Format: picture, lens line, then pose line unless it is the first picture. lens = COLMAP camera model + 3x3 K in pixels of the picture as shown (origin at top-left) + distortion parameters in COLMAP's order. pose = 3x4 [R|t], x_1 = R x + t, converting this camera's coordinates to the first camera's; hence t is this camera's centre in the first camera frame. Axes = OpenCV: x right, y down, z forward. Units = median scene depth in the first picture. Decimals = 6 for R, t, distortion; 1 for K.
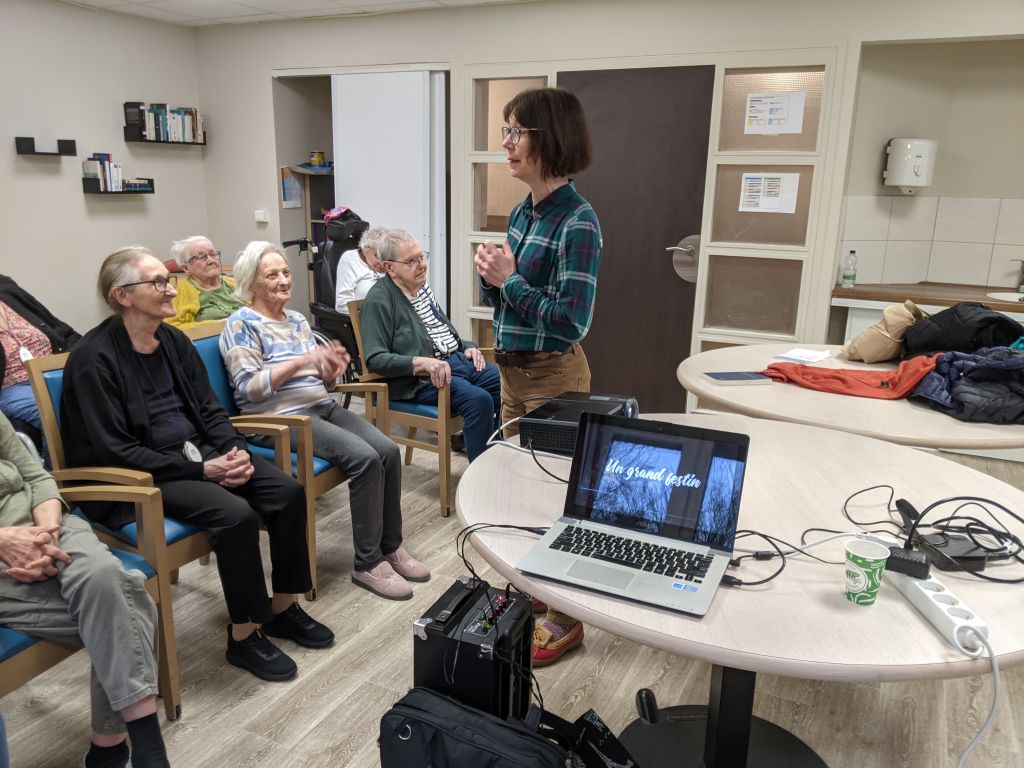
lens RADIAL K [[810.3, 0, 496.0], [0, 810.3, 389.8], [0, 0, 1]] dist [0.069764, -0.129136]
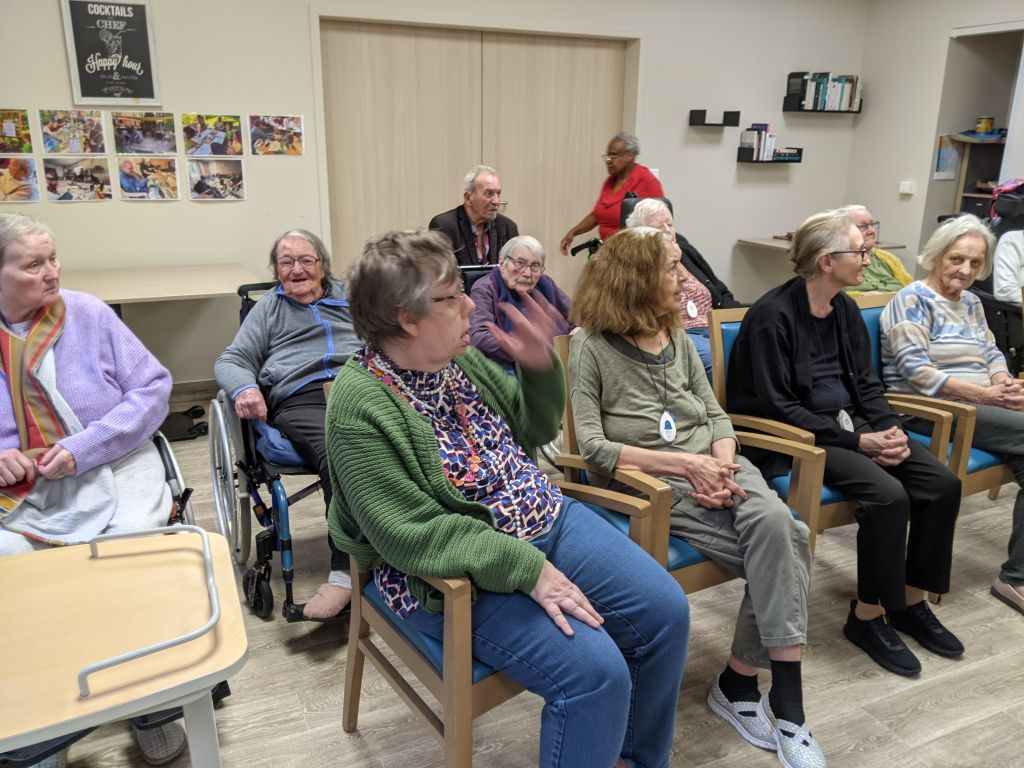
lens RADIAL K [[810.3, 0, 510.3], [0, 810.3, 387.3], [0, 0, 1]] dist [0.069764, -0.129136]
pose [[0.781677, 0.172405, -0.599381, -0.050100], [-0.155010, 0.984583, 0.081050, 0.008993], [0.604114, 0.029556, 0.796350, -0.020304]]
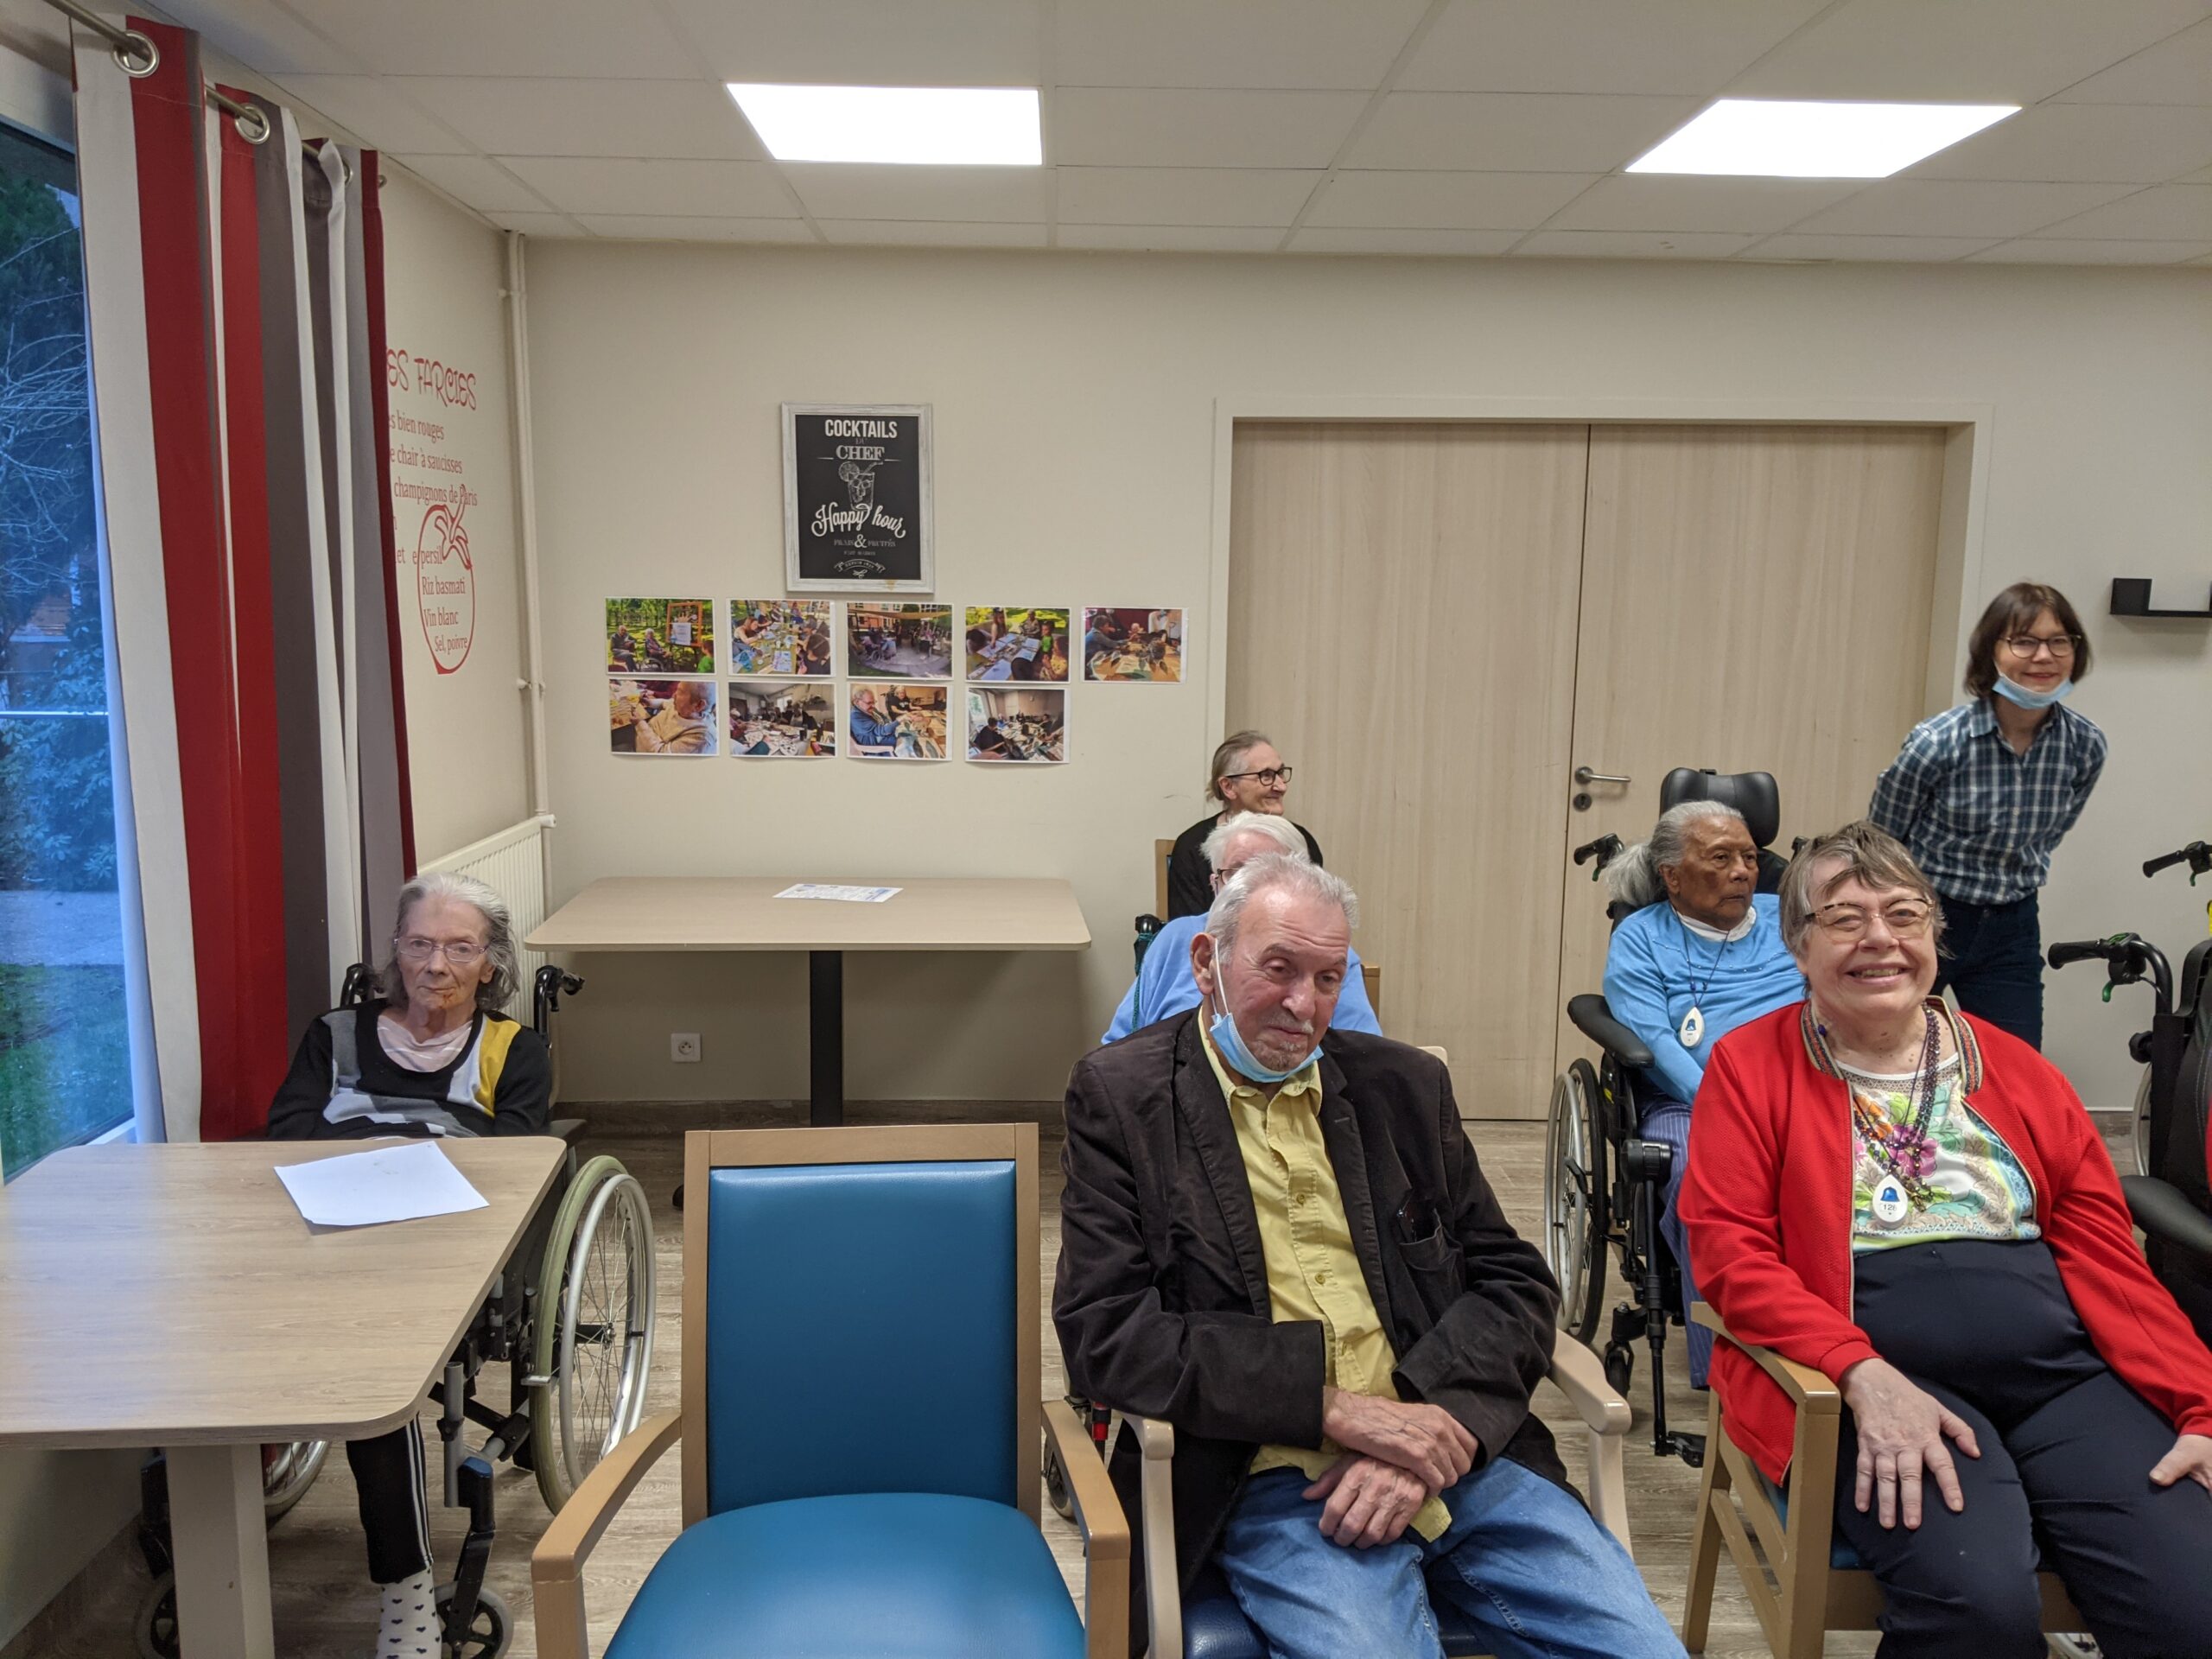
lens RADIAL K [[1750.3, 0, 1101.7], [0, 1750.3, 878.0], [0, 0, 1]] dist [0.069764, -0.129136]
pose [[0.456957, 0.126744, -0.880412, 0.046352], [-0.225579, 0.973950, 0.023129, -0.039236], [0.860409, 0.188034, 0.473644, 0.067762]]
